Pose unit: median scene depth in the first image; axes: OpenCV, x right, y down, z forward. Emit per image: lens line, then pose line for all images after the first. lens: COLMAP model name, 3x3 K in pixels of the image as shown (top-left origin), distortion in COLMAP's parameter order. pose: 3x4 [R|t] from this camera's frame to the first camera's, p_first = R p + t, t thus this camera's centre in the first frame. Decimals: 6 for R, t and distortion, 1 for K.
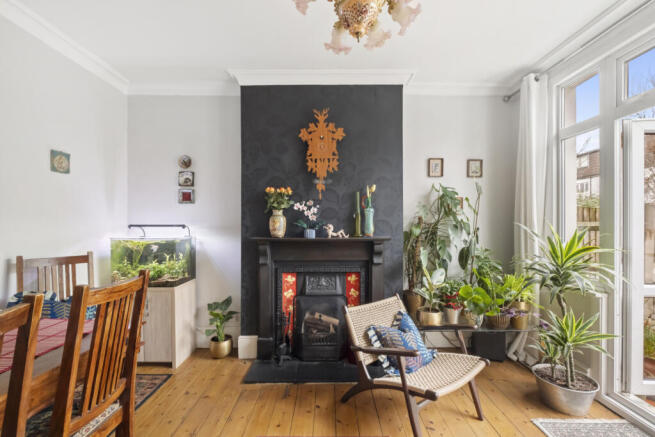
lens RADIAL K [[285.8, 0, 329.6], [0, 285.8, 223.6], [0, 0, 1]] dist [-0.006581, -0.000672]
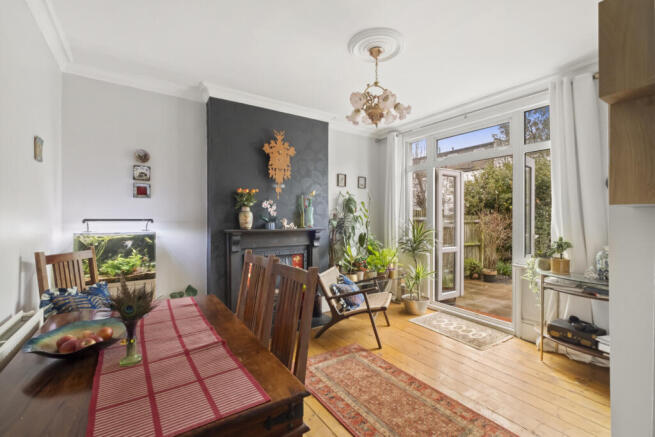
lens RADIAL K [[285.8, 0, 325.1], [0, 285.8, 218.1], [0, 0, 1]] dist [-0.006581, -0.000672]
pose [[0.833648, 0.001015, 0.552295, -0.575159], [-0.001474, 0.999999, 0.000386, -0.000496], [-0.552294, -0.001135, 0.833649, -0.207917]]
